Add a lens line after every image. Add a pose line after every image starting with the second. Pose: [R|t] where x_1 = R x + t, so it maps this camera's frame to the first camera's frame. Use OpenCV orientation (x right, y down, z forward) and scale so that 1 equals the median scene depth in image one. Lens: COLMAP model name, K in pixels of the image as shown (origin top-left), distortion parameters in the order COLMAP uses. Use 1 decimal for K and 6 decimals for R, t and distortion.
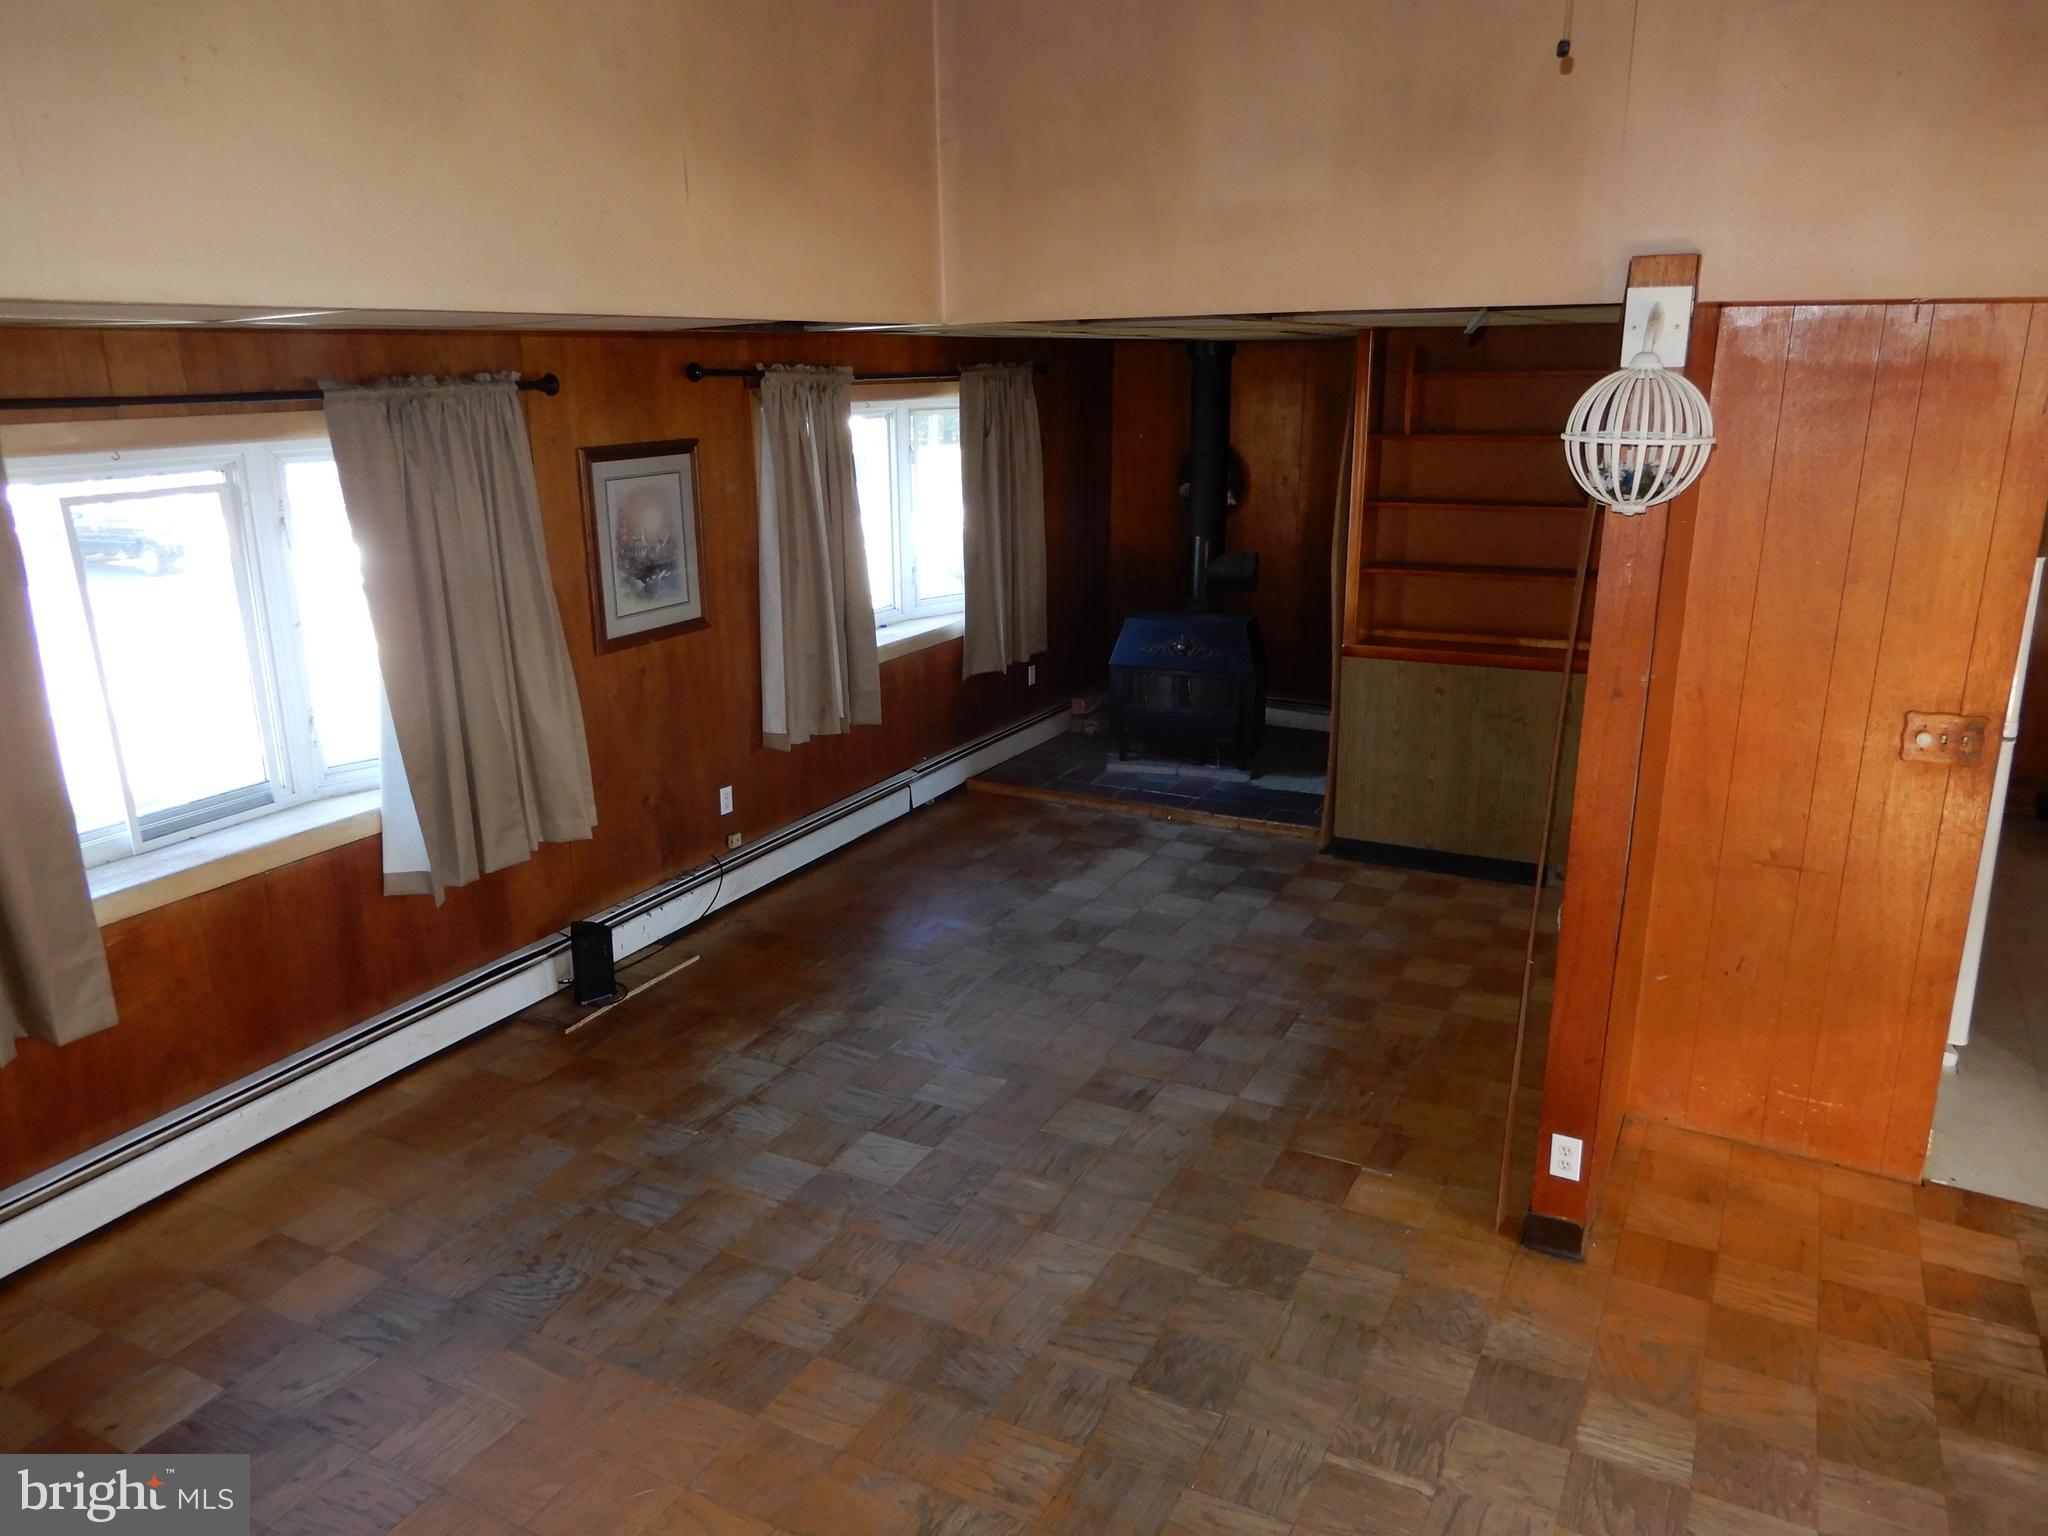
lens RADIAL K [[1452.1, 0, 1025.6], [0, 1452.1, 771.5], [0, 0, 1]] dist [-0.002609, 0.005747]
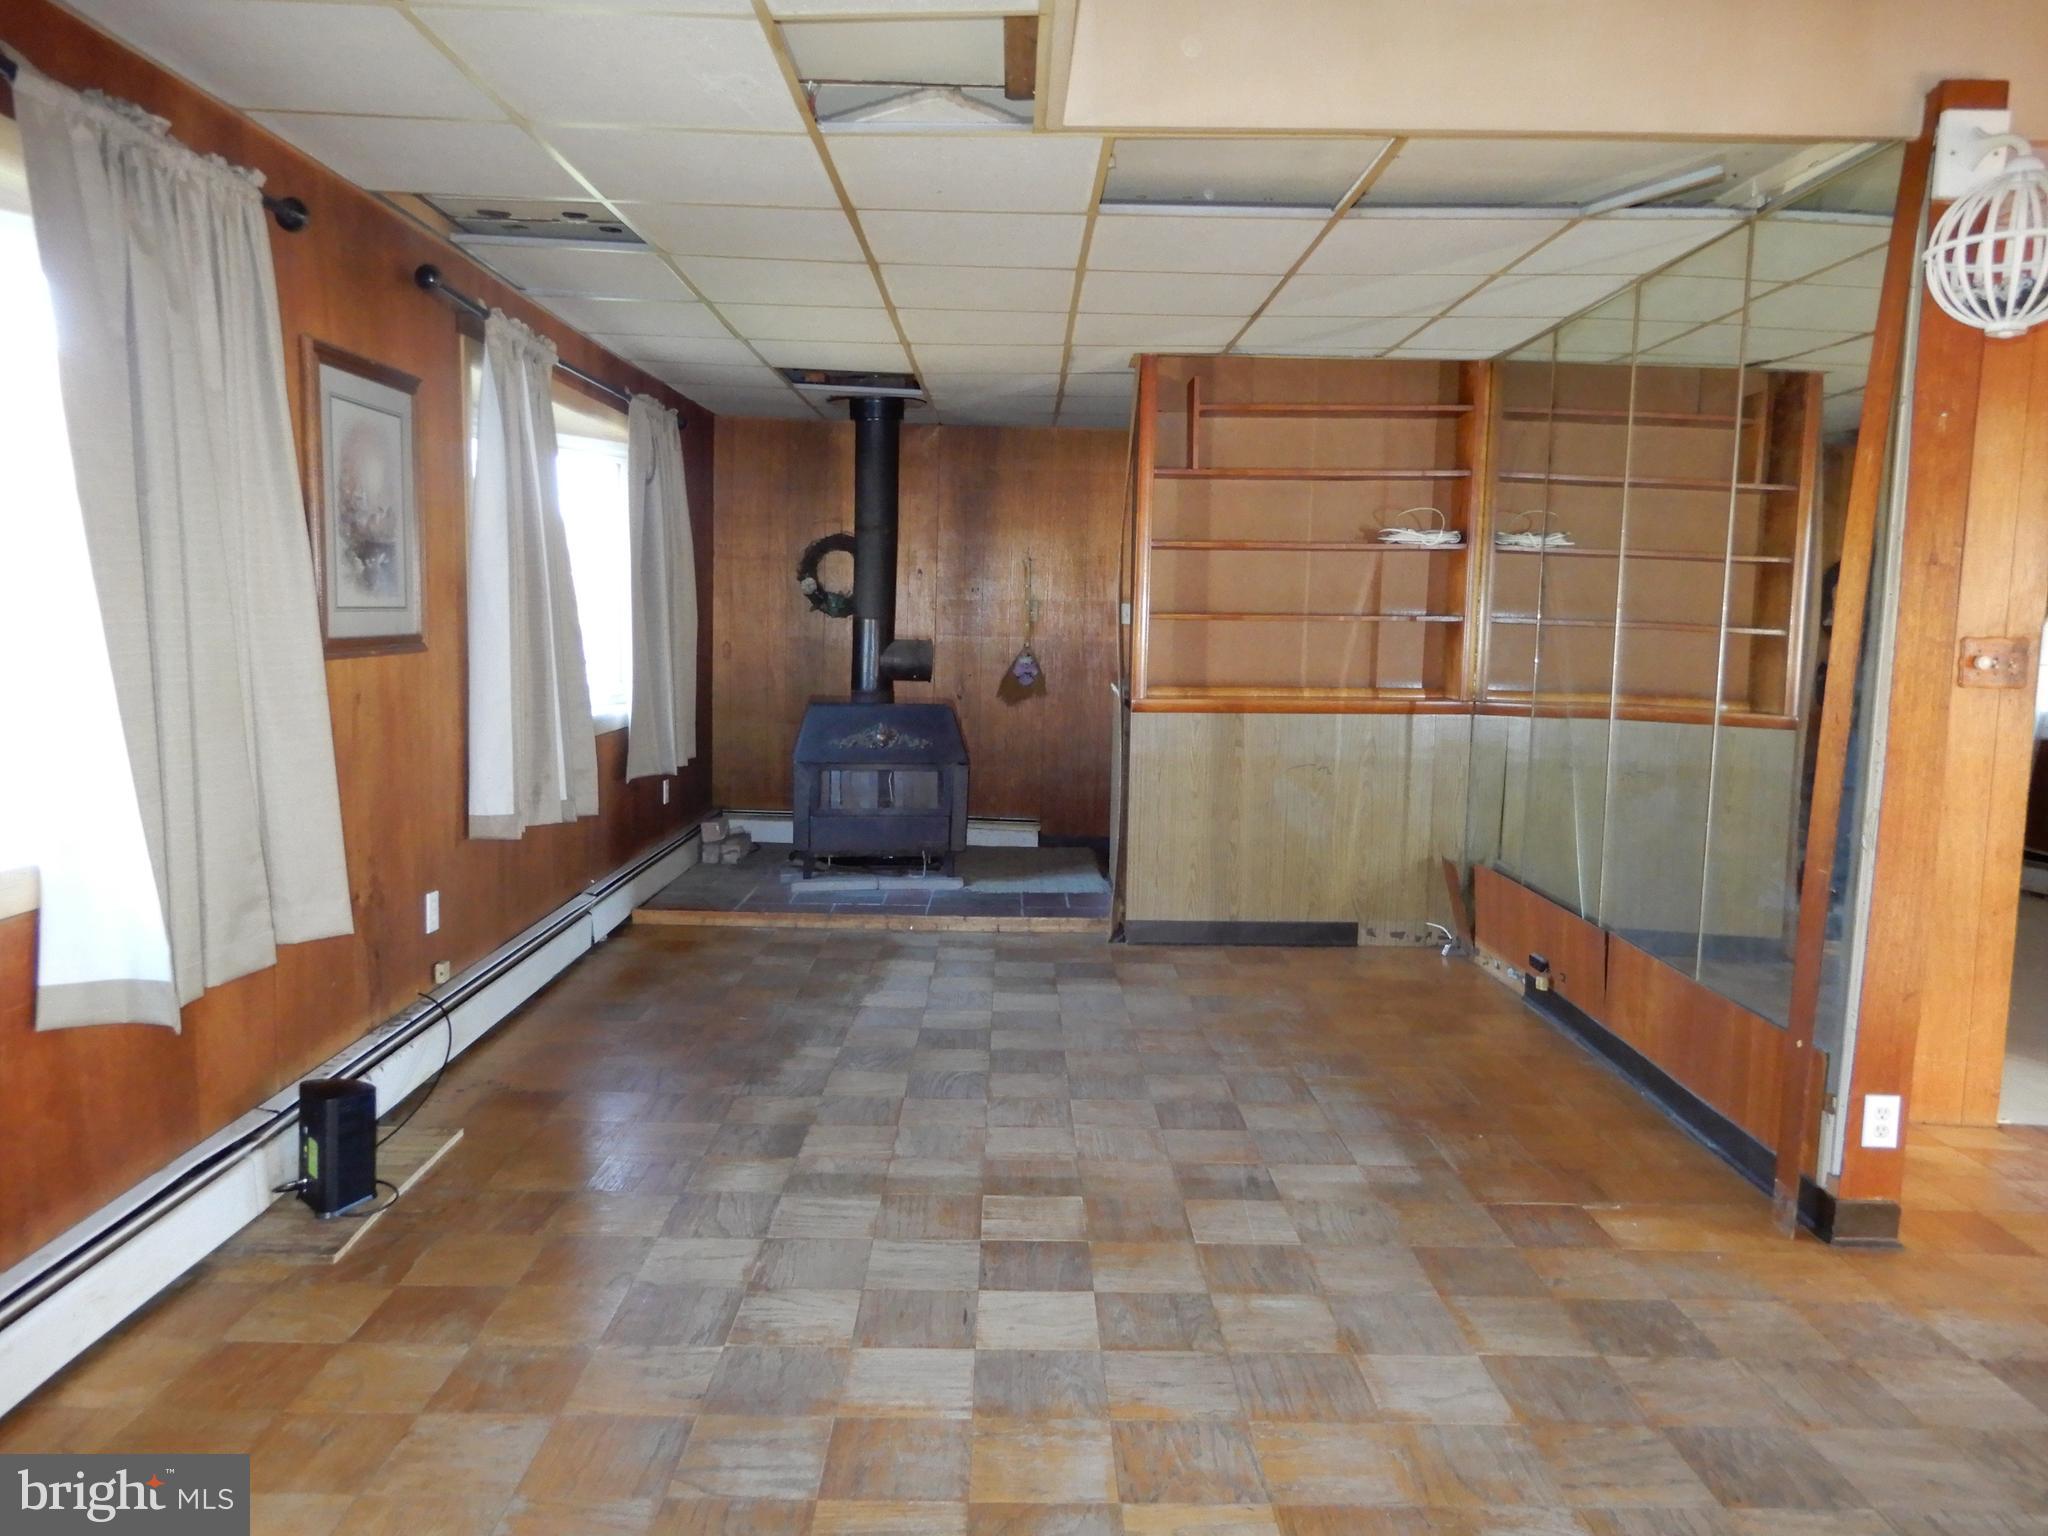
lens RADIAL K [[1452.1, 0, 1020.6], [0, 1452.1, 776.0], [0, 0, 1]] dist [-0.002609, 0.005747]
pose [[0.883964, -0.027214, 0.466763, -0.323866], [0.101302, 0.985739, -0.134376, 0.089174], [-0.456449, 0.166067, 0.874114, 0.310829]]
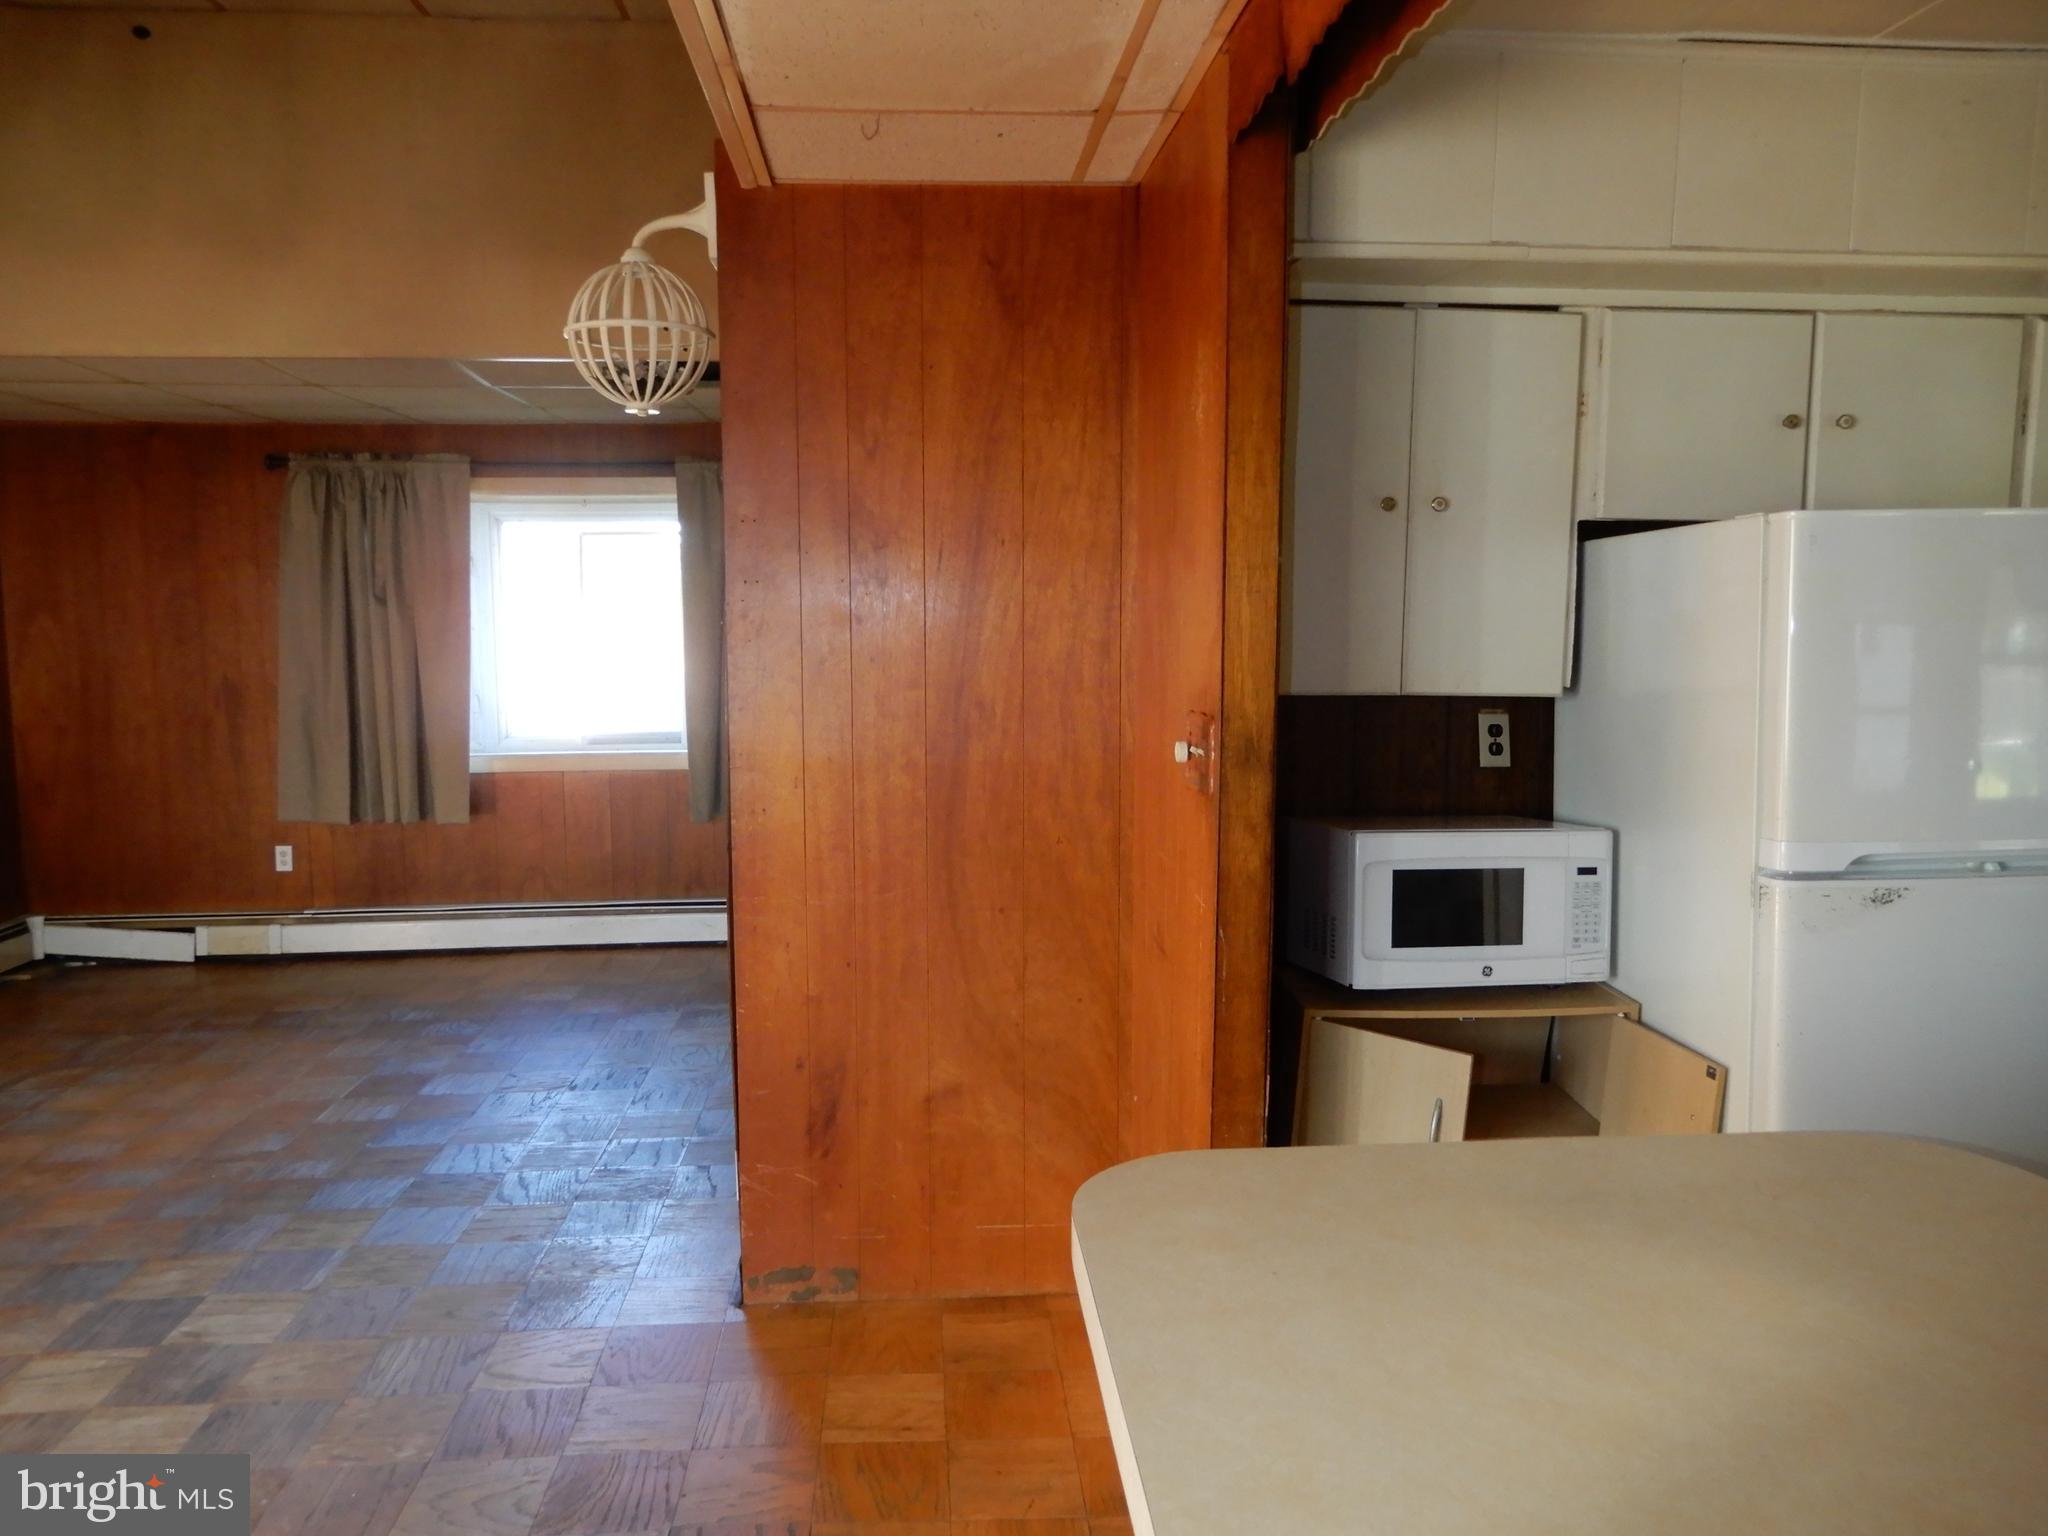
lens RADIAL K [[1452.1, 0, 1024.4], [0, 1452.1, 761.2], [0, 0, 1]] dist [-0.002609, 0.005747]
pose [[0.534921, 0.087308, -0.840379, 0.802670], [-0.230403, 0.972023, -0.045672, 0.022161], [0.812880, 0.218057, 0.540071, 0.426755]]
